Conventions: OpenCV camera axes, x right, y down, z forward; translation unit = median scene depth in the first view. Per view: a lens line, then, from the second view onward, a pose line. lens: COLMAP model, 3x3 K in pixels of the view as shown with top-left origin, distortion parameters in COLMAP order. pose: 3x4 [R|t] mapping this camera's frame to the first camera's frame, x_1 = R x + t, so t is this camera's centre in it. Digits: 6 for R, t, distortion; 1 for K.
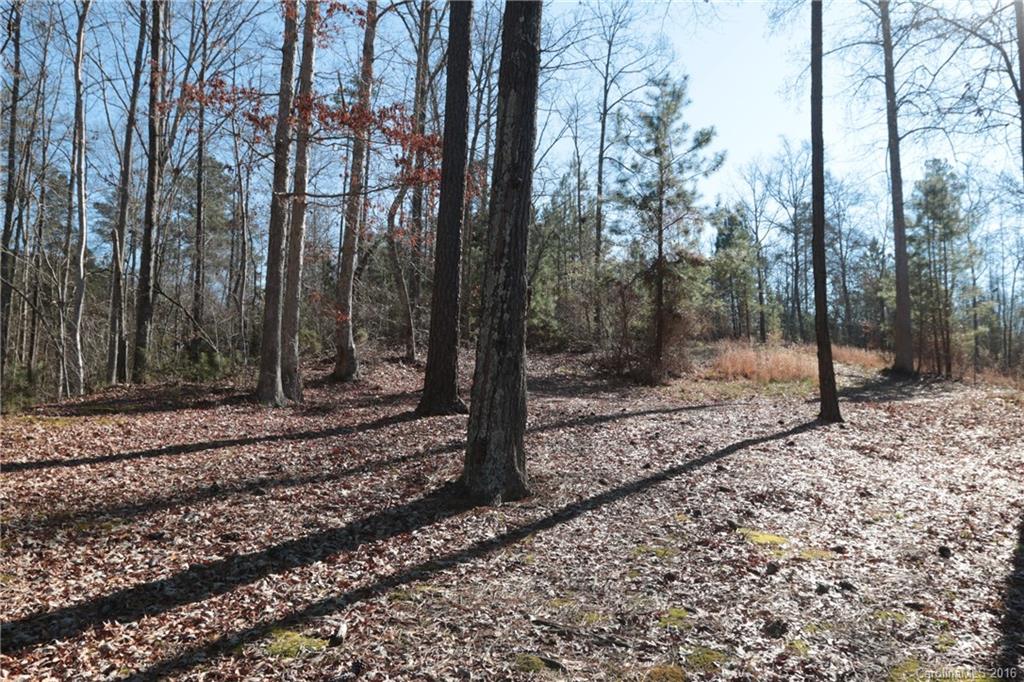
lens RADIAL K [[765.6, 0, 511.3], [0, 765.6, 338.9], [0, 0, 1]] dist [-0.070608, 0.045223]
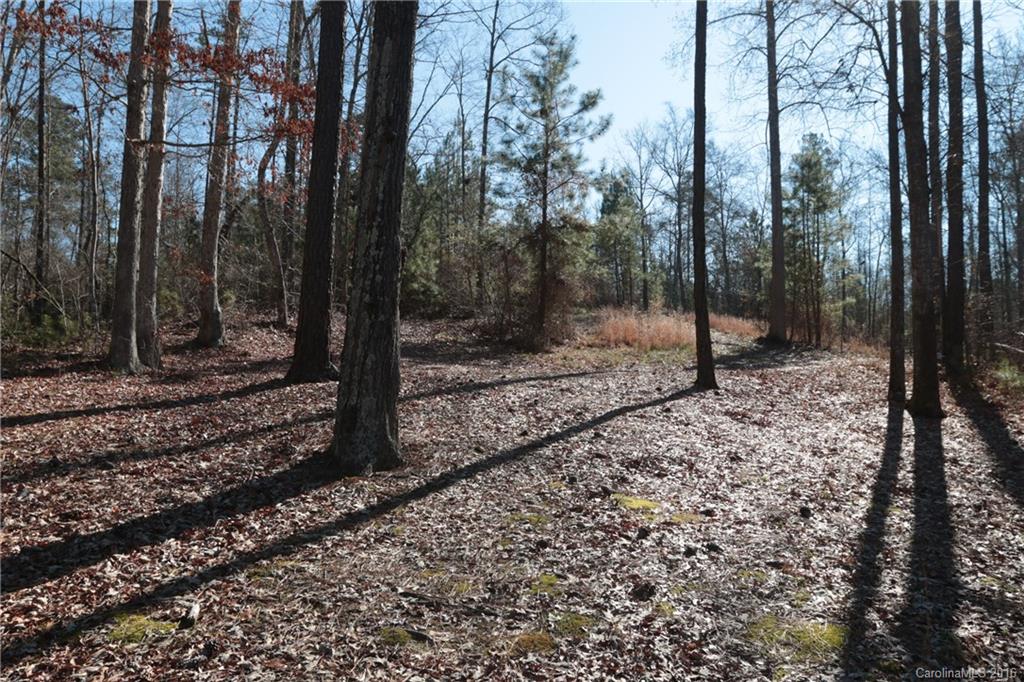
lens RADIAL K [[787.3, 0, 515.9], [0, 787.3, 342.3], [0, 0, 1]] dist [-0.070418, 0.046686]
pose [[0.987856, 0.004650, 0.155305, 0.006375], [-0.012062, 0.998831, 0.046818, 0.001428], [-0.154906, -0.048122, 0.986757, 0.003741]]
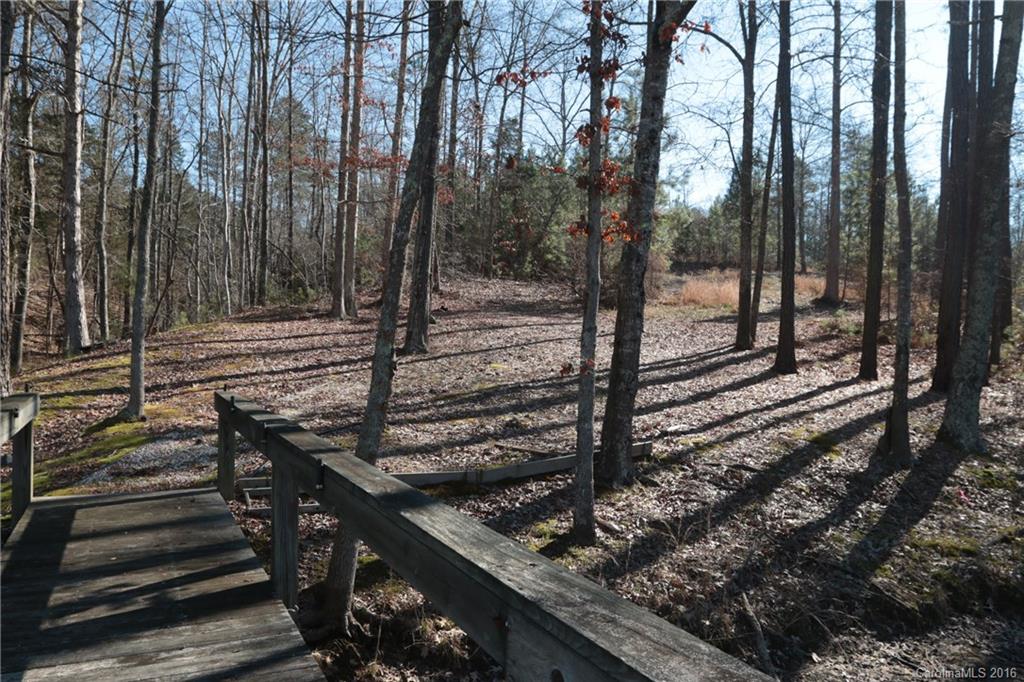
lens RADIAL K [[765.6, 0, 508.9], [0, 765.6, 343.3], [0, 0, 1]] dist [-0.070608, 0.045223]
pose [[0.994623, 0.015707, -0.102363, 0.337136], [-0.004171, 0.993705, 0.111952, -0.074255], [0.103477, -0.110923, 0.988427, -0.937522]]
